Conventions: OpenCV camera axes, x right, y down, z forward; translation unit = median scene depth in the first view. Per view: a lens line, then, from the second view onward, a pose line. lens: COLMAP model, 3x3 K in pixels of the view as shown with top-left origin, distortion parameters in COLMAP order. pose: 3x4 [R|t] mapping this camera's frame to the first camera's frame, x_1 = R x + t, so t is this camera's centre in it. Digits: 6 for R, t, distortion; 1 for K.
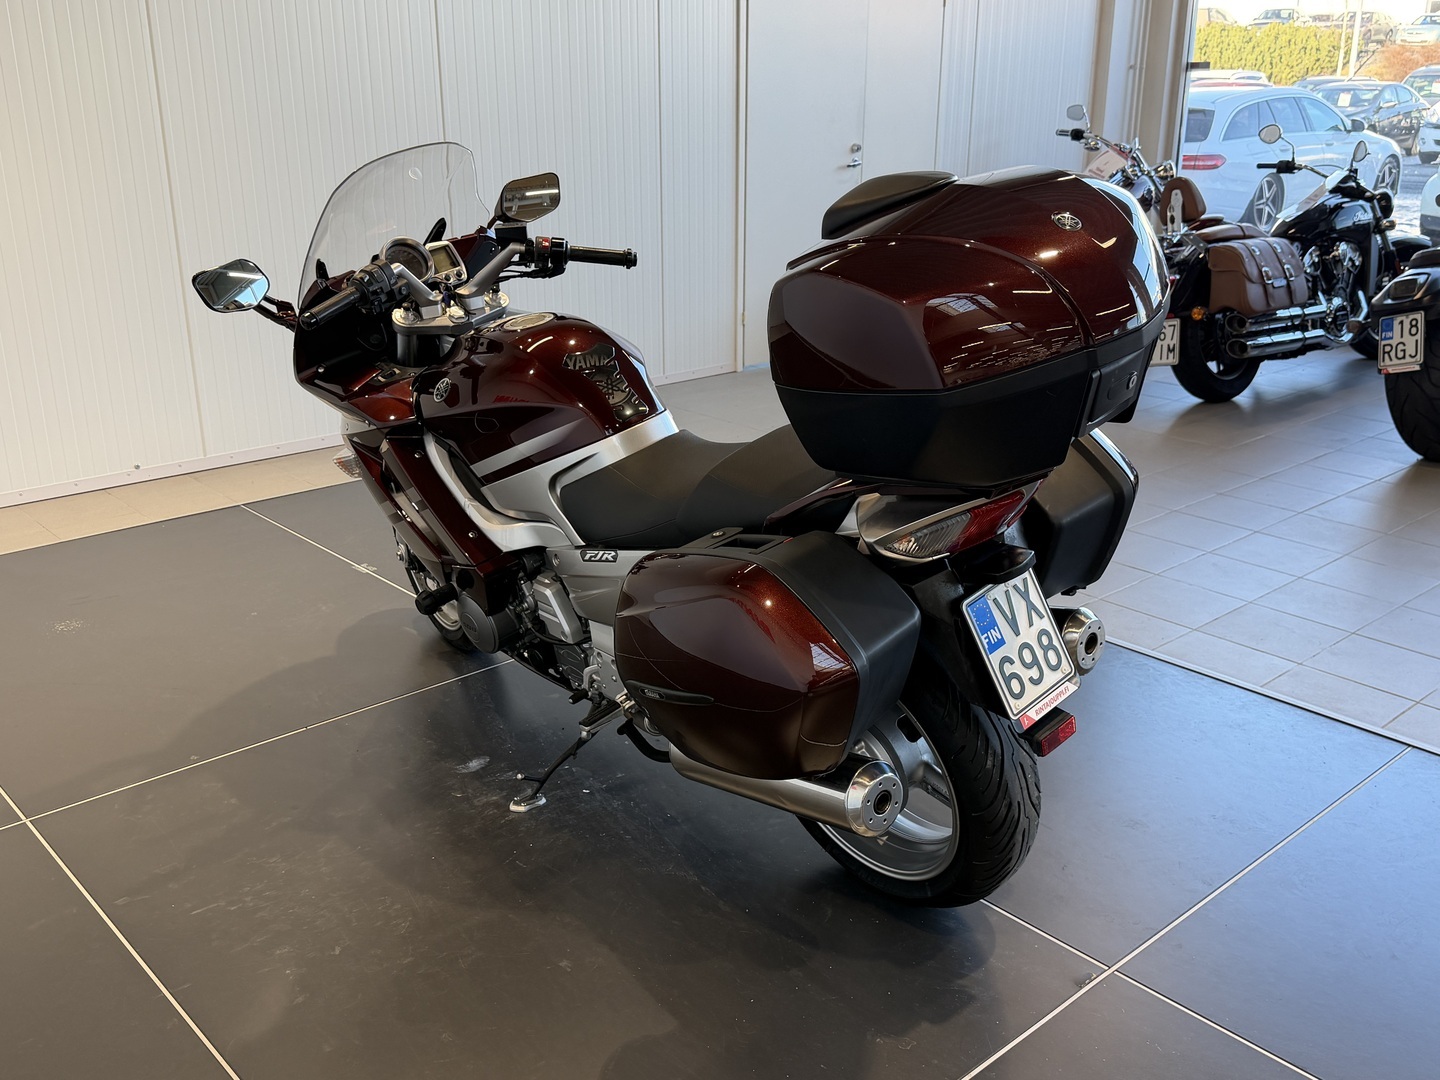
lens RADIAL K [[1370.9, 0, 721.5], [0, 1370.9, 552.5], [0, 0, 1]] dist [0.115941, -0.000106]
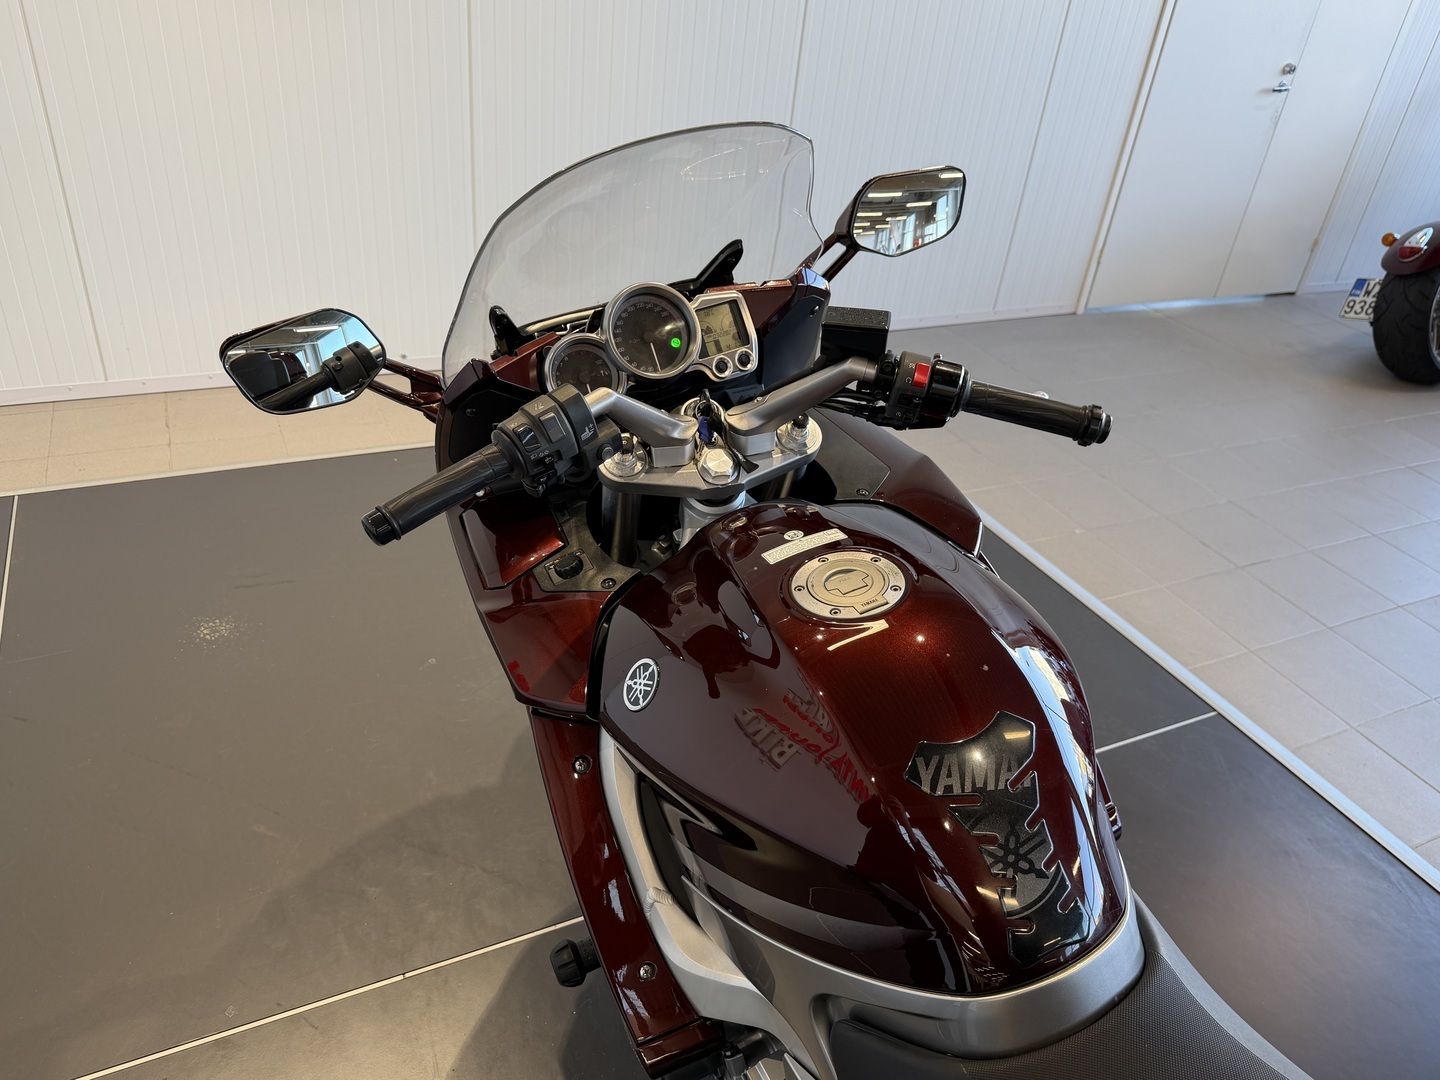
lens RADIAL K [[1033.6, 0, 720.0], [0, 1033.6, 540.0], [0, 0, 1]] dist [0.054899, -0.063230]
pose [[0.955742, 0.221054, -0.194148, -0.109869], [-0.176925, 0.959083, 0.221038, -0.231757], [0.235065, -0.176905, 0.955745, 0.627593]]
